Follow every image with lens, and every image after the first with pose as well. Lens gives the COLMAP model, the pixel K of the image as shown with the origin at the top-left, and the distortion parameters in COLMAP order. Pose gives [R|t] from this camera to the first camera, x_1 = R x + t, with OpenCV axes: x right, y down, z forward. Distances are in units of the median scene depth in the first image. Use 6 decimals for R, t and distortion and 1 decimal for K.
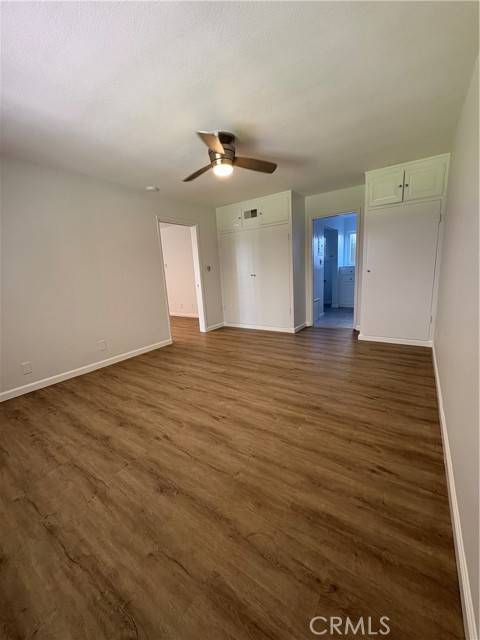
lens RADIAL K [[256.2, 0, 239.9], [0, 256.2, 319.6], [0, 0, 1]] dist [0.001712, -0.000240]
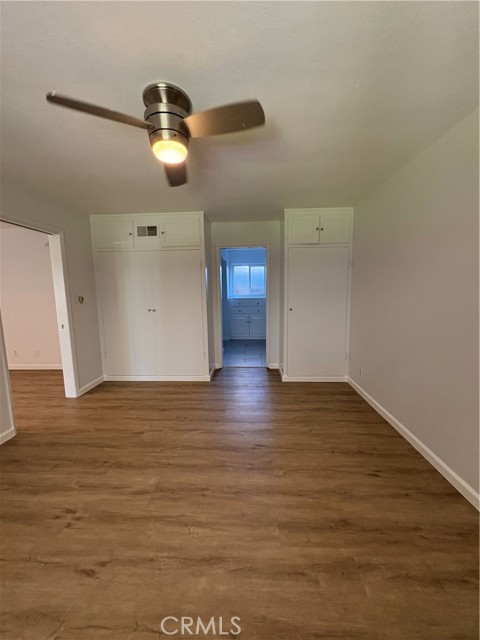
lens RADIAL K [[256.2, 0, 241.6], [0, 256.2, 319.9], [0, 0, 1]] dist [0.001712, -0.000240]
pose [[0.847678, -0.018874, 0.530175, -0.169800], [0.068912, 0.994817, -0.074766, -0.095673], [-0.526016, 0.099913, 0.844586, 0.308372]]
